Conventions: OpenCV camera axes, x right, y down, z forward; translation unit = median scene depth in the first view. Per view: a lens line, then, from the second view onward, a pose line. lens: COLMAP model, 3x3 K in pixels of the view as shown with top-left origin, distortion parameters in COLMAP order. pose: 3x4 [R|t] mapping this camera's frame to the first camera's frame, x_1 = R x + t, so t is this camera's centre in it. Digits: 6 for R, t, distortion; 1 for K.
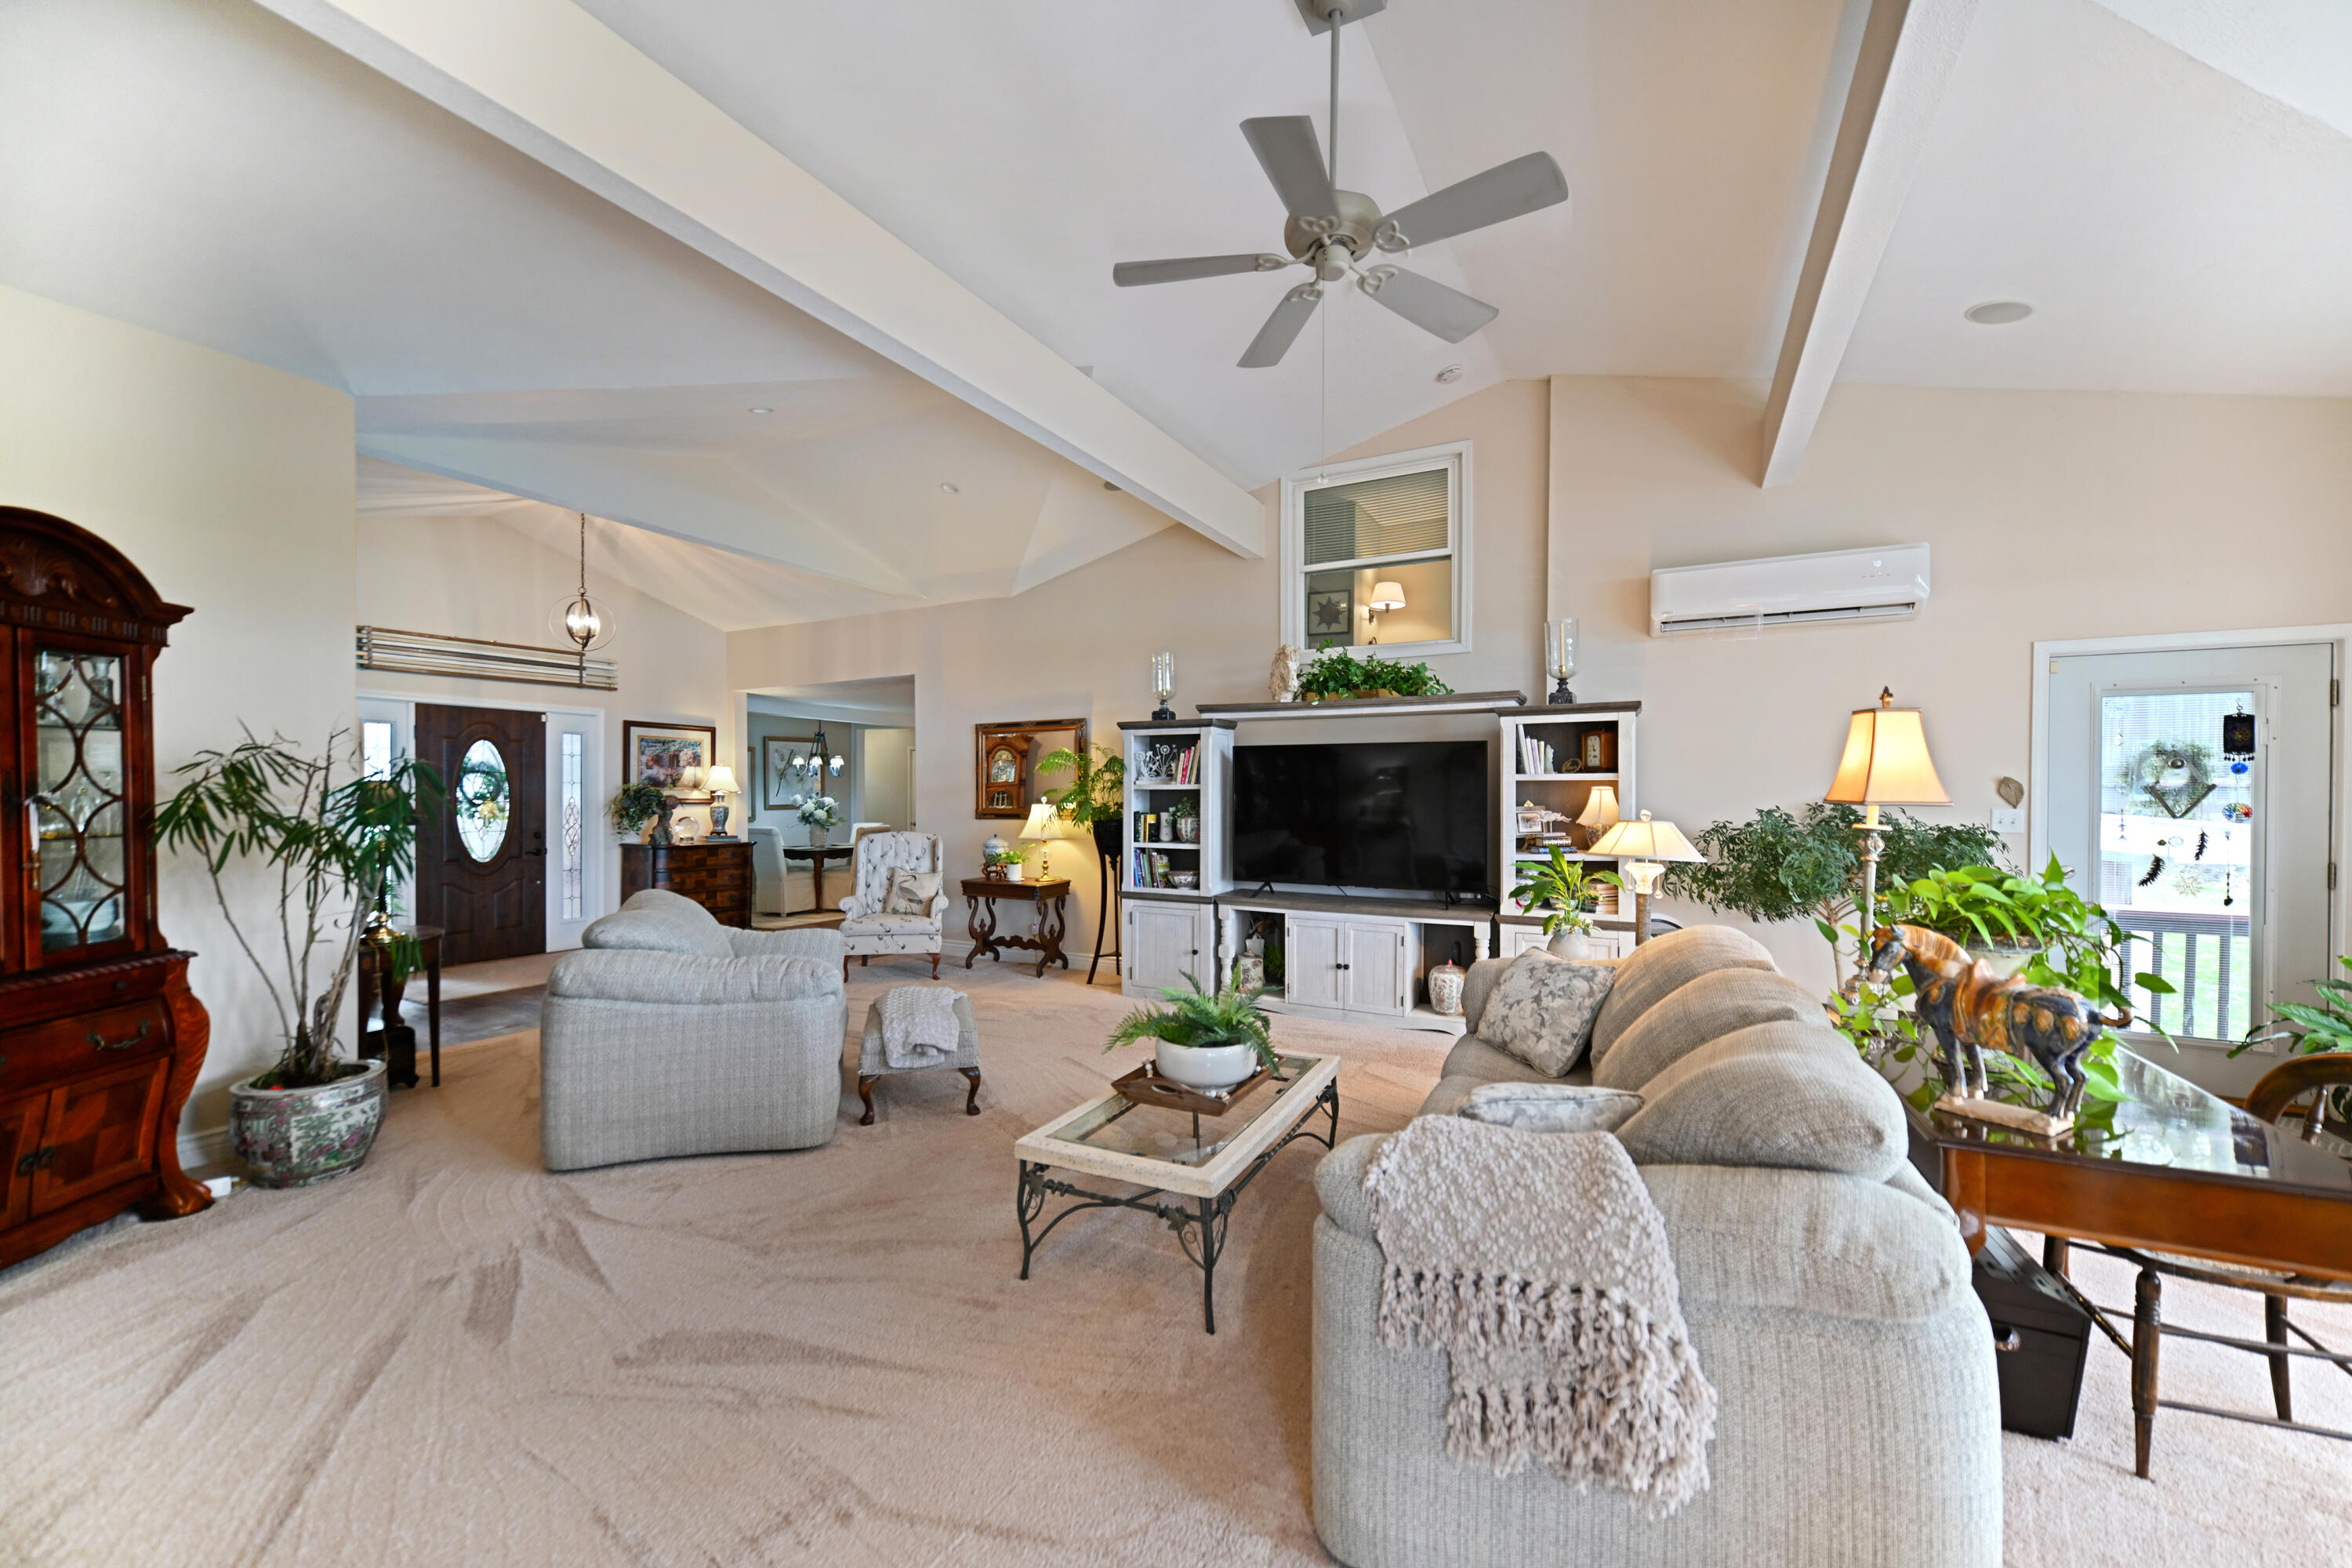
lens RADIAL K [[908.5, 0, 1170.3], [0, 908.5, 801.6], [0, 0, 1]] dist [-0.003801, 0.003594]
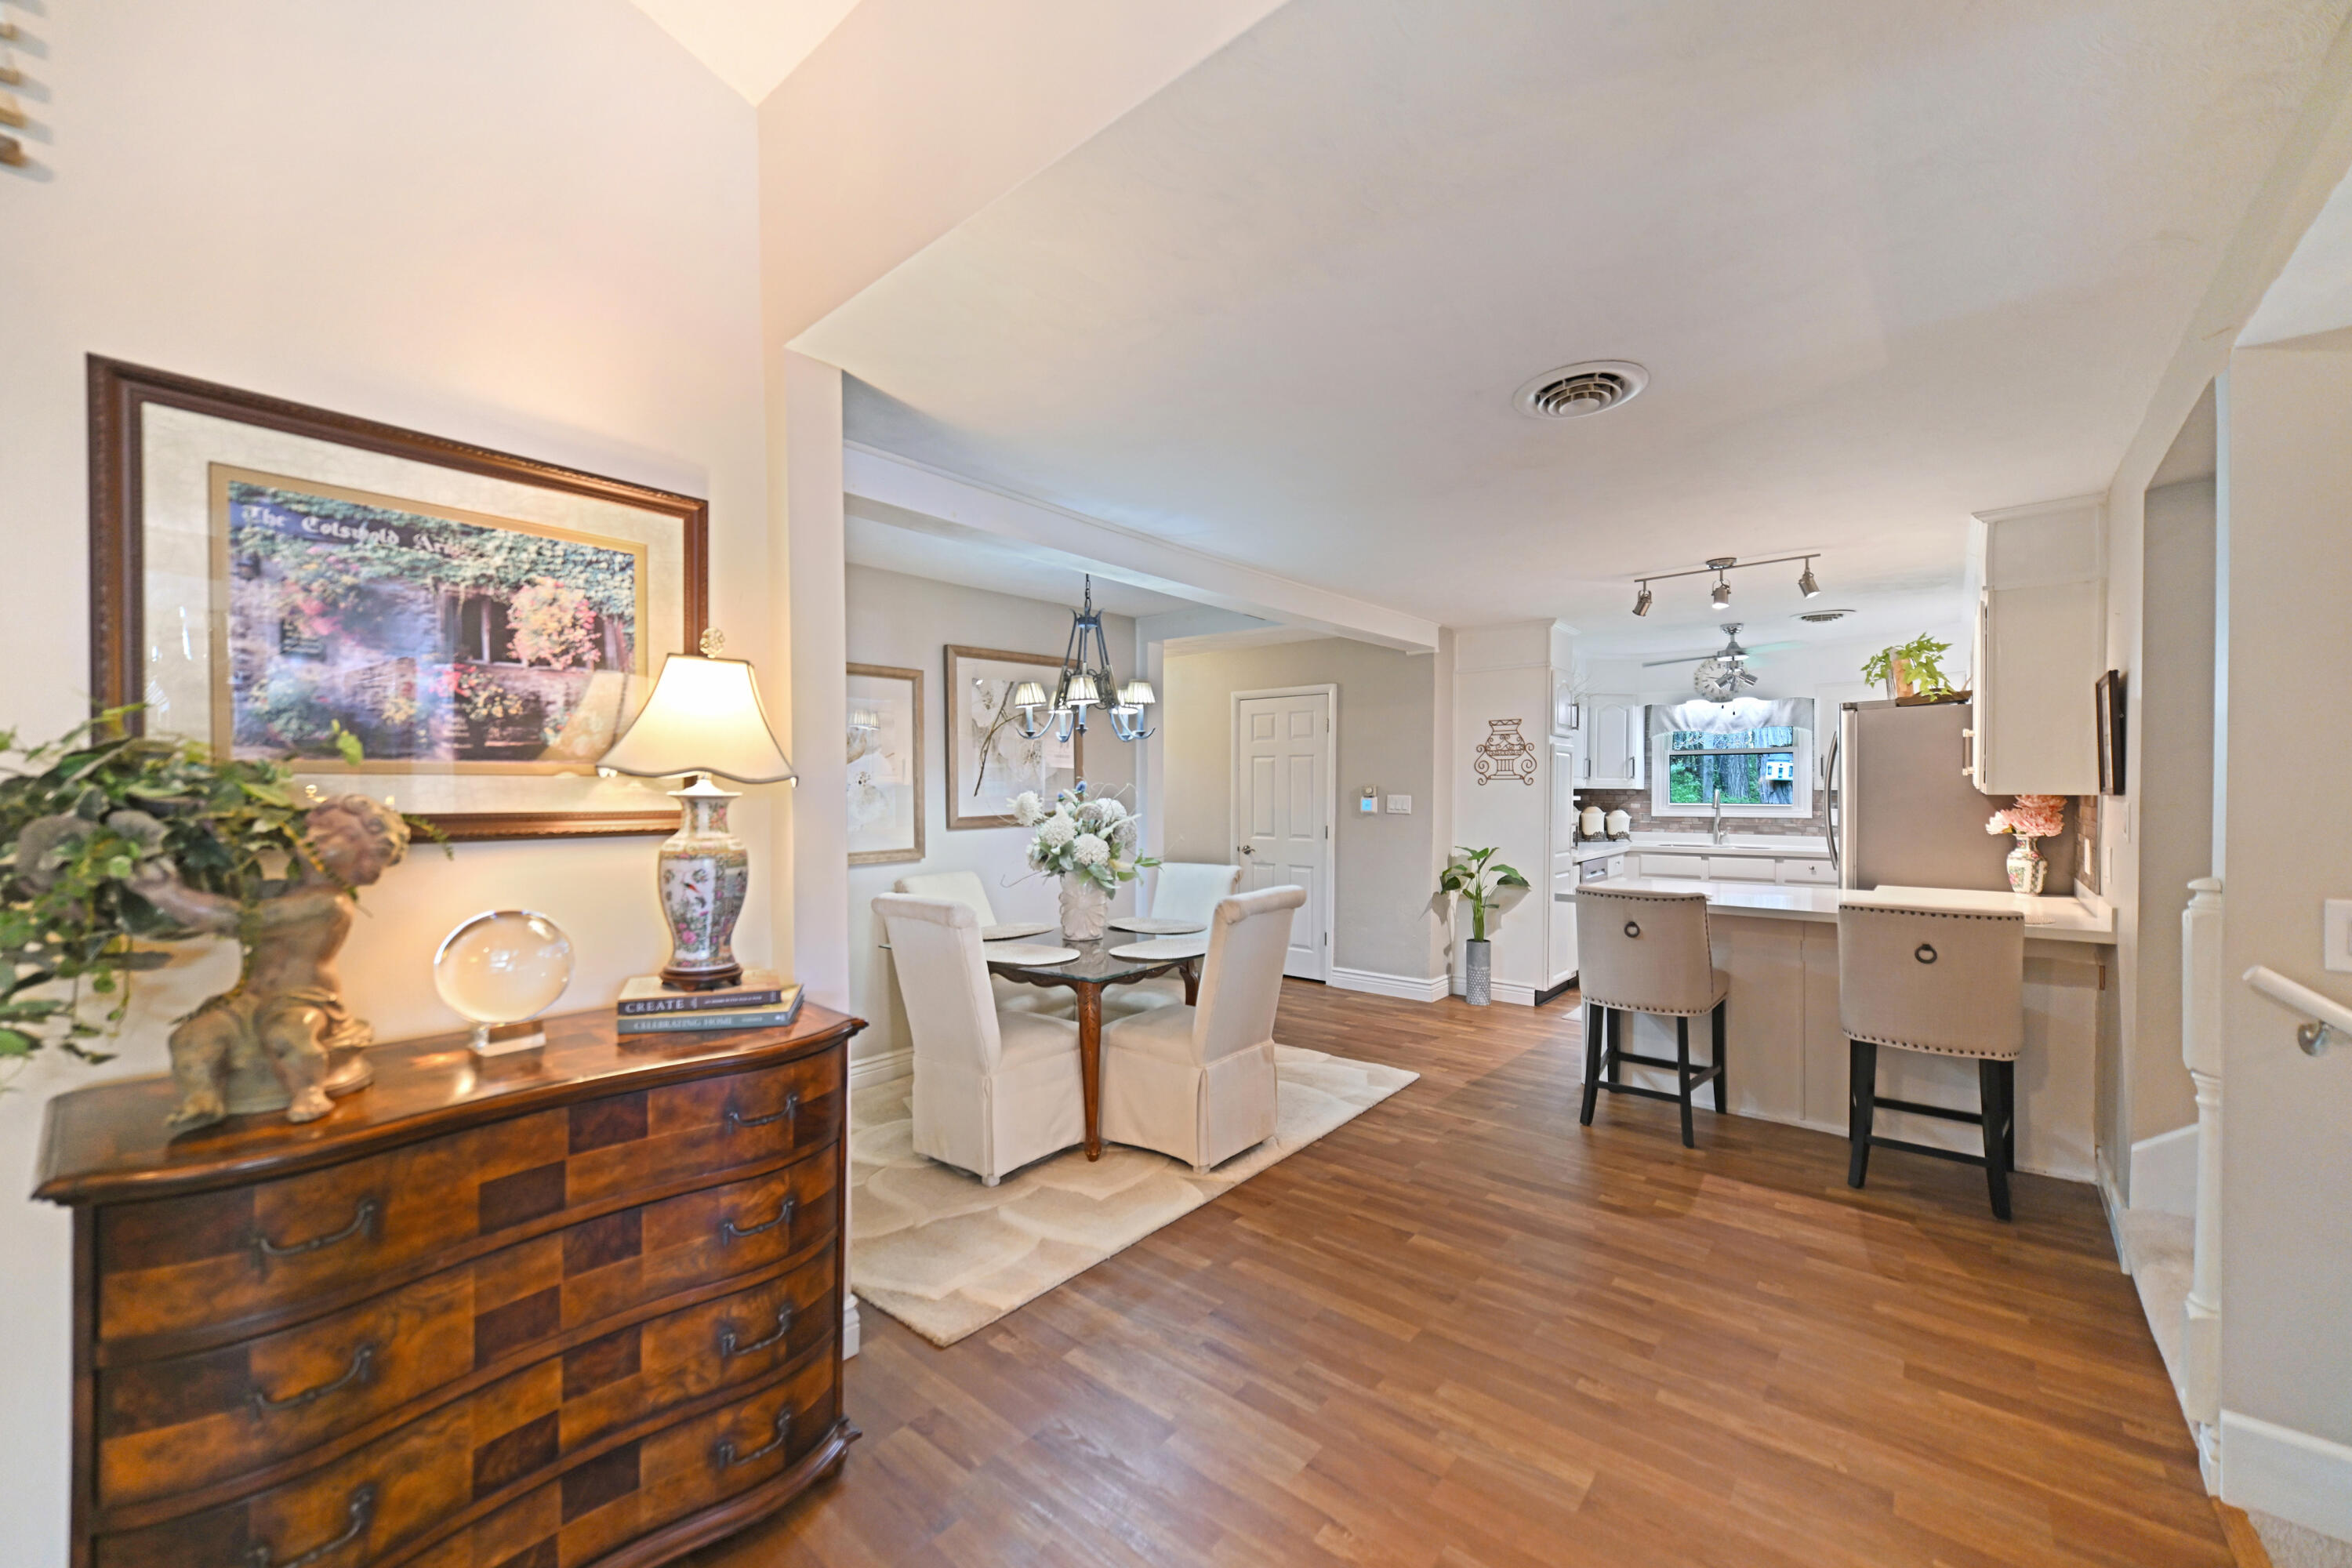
lens RADIAL K [[907.5, 0, 1182.2], [0, 907.5, 792.0], [0, 0, 1]] dist [-0.001519, -0.000072]
pose [[0.980164, -0.004885, -0.198127, -0.341571], [0.003961, 0.999979, -0.005059, -0.006601], [0.198148, 0.004174, 0.980163, 0.807198]]
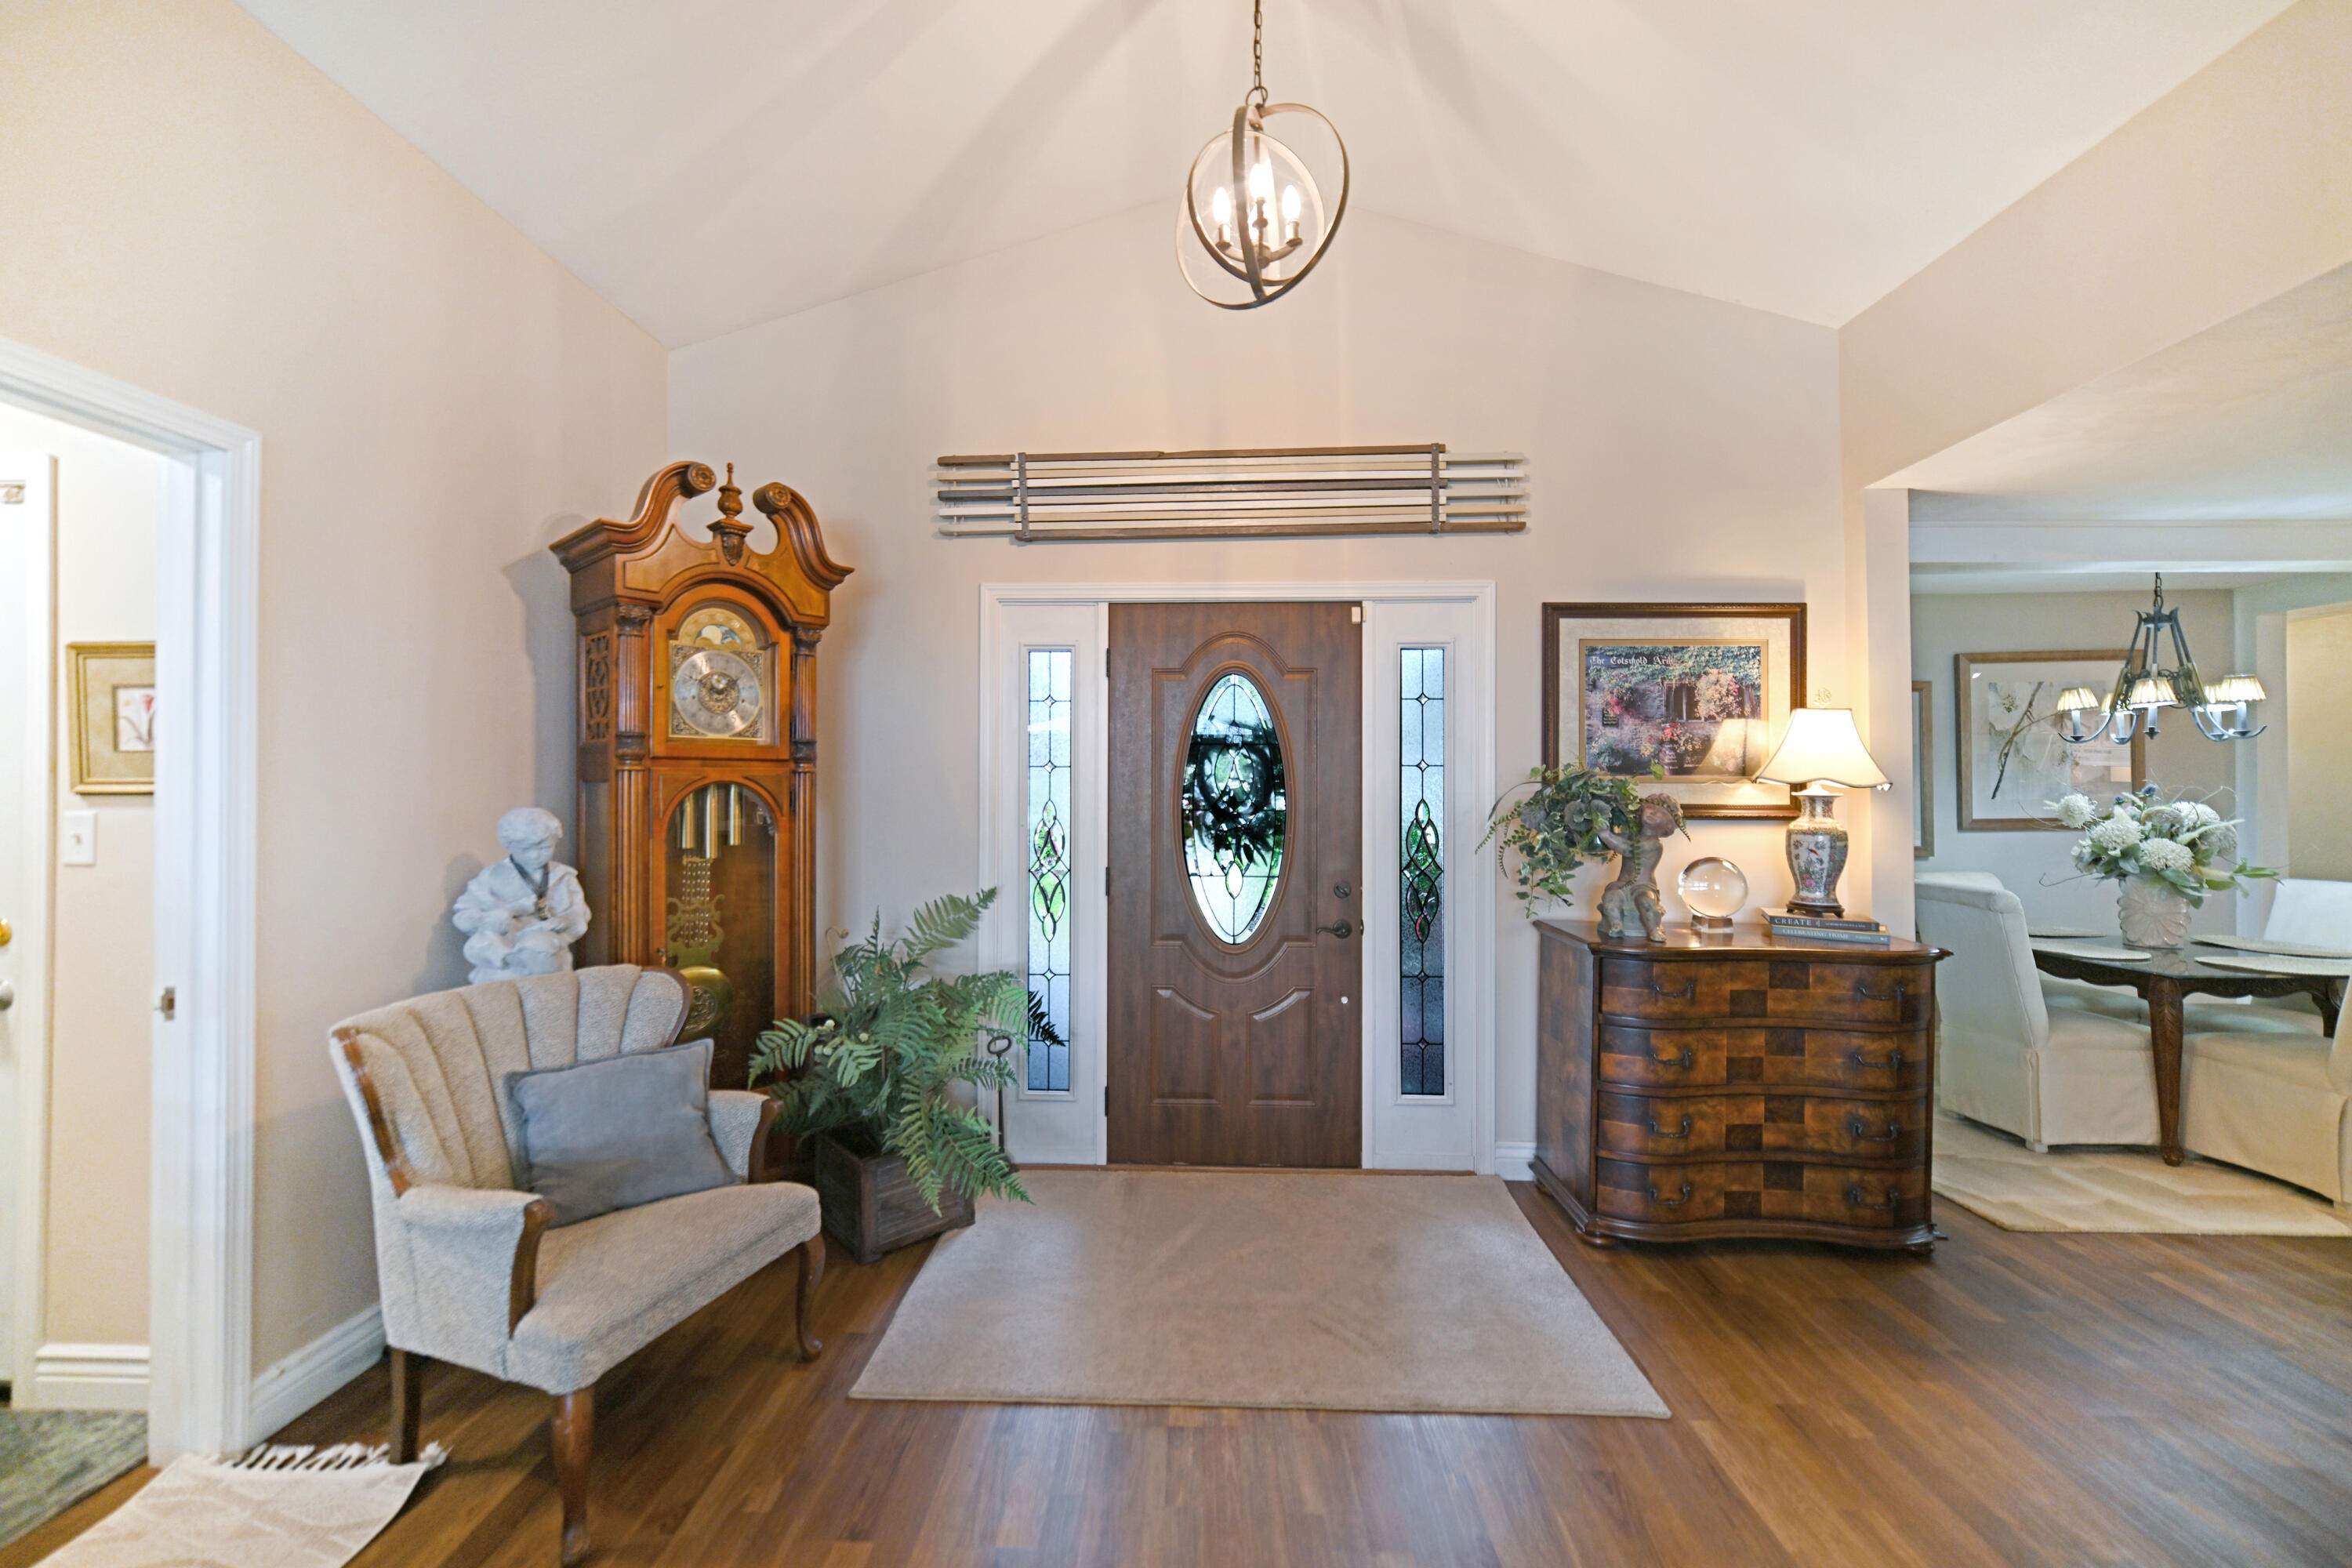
lens RADIAL K [[916.9, 0, 1176.0], [0, 916.9, 784.0], [0, 0, 1]] dist [0.000088, 0.000250]
pose [[0.446200, -0.012062, -0.894852, -0.296059], [-0.005872, 0.999848, -0.016405, -0.004465], [0.894914, 0.012574, 0.446062, 0.631172]]
